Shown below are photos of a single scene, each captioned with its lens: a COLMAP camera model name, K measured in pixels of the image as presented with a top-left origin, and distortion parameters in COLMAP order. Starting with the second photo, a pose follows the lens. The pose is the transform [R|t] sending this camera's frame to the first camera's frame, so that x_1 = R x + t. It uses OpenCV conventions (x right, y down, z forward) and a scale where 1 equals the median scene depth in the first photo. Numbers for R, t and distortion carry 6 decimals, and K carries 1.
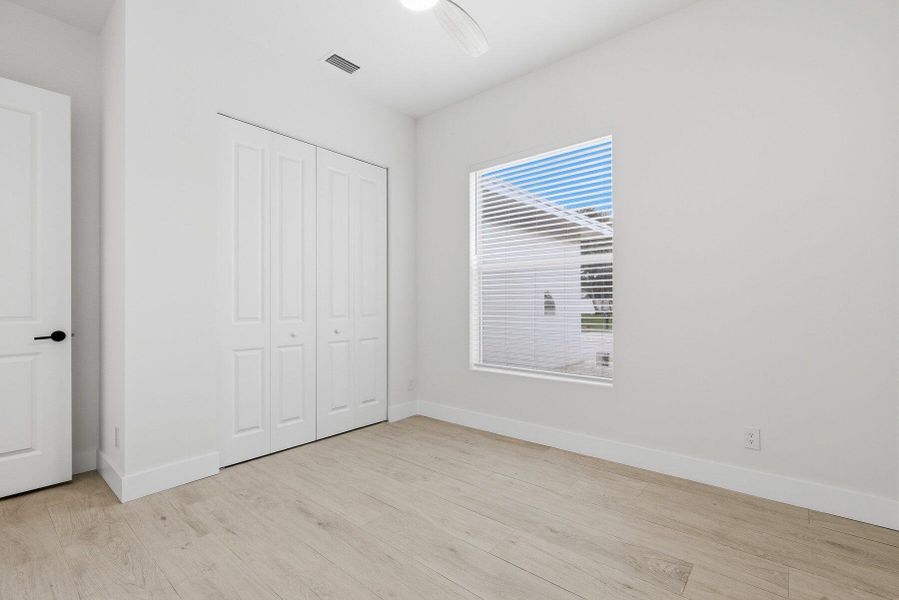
lens RADIAL K [[398.7, 0, 451.2], [0, 398.7, 304.2], [0, 0, 1]] dist [0.002208, 0.001207]
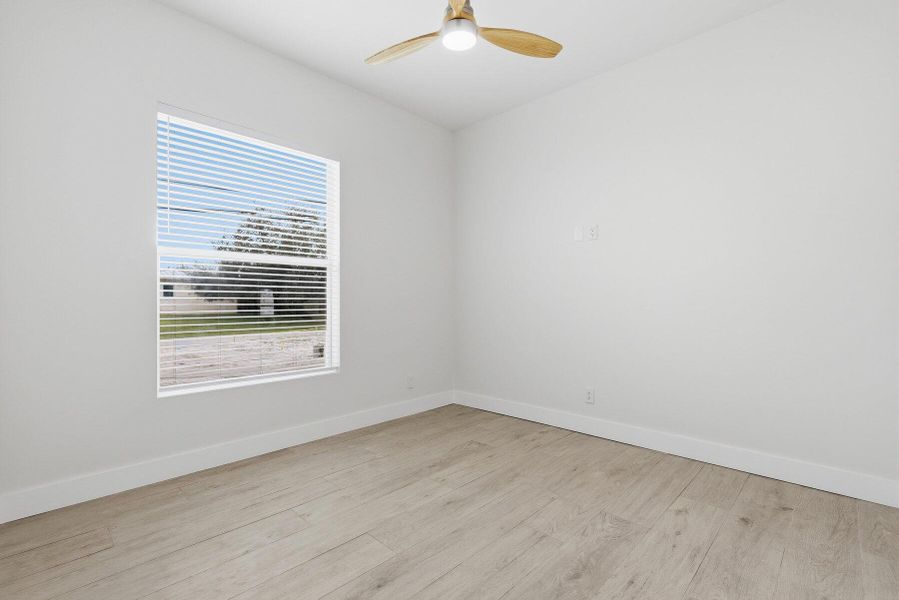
lens RADIAL K [[398.7, 0, 454.6], [0, 398.7, 297.2], [0, 0, 1]] dist [0.002208, 0.001207]
pose [[0.074342, 0.018494, 0.997061, -0.743970], [0.001329, 0.999825, -0.018644, 0.005345], [-0.997232, 0.002711, 0.074304, 0.541451]]
